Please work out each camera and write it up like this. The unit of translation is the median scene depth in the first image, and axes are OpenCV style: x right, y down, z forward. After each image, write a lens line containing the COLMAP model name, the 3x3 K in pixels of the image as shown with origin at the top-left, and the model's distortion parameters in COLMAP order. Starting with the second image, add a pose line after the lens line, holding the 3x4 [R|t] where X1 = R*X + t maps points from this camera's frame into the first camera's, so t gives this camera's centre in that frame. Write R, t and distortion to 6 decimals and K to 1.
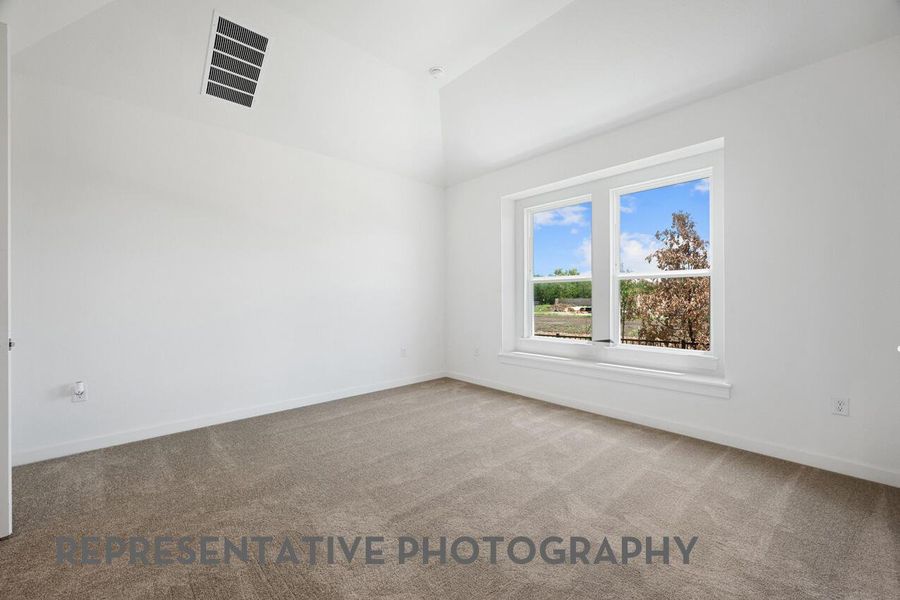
lens RADIAL K [[386.7, 0, 450.0], [0, 386.7, 300.0], [0, 0, 1]] dist [-0.001931, -0.000345]
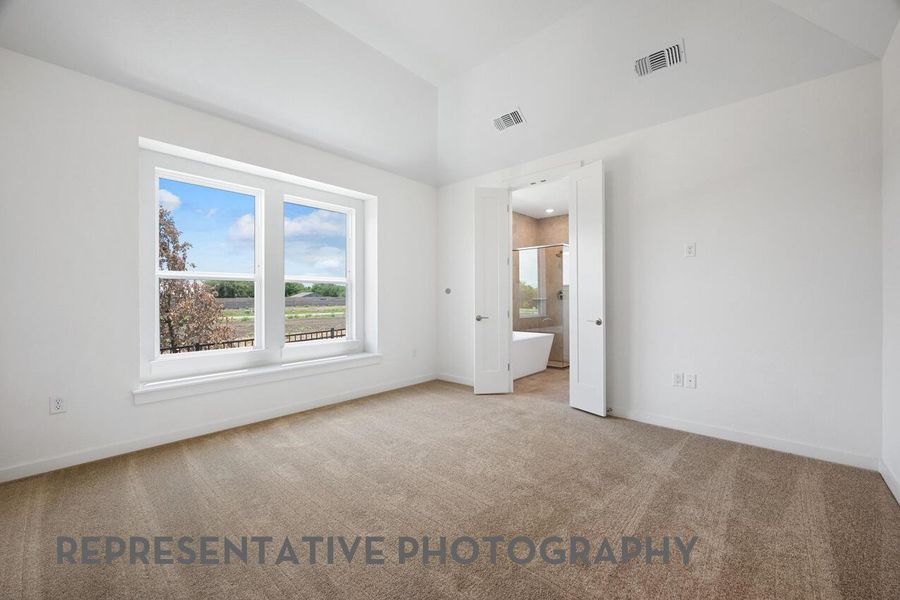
lens RADIAL K [[376.3, 0, 450.0], [0, 376.3, 300.0], [0, 0, 1]] dist [-0.000747, -0.000174]
pose [[-0.138920, -0.000805, 0.990303, -0.610439], [0.009949, 0.999948, 0.002208, -0.001599], [-0.990254, 0.010159, -0.138904, 0.676801]]
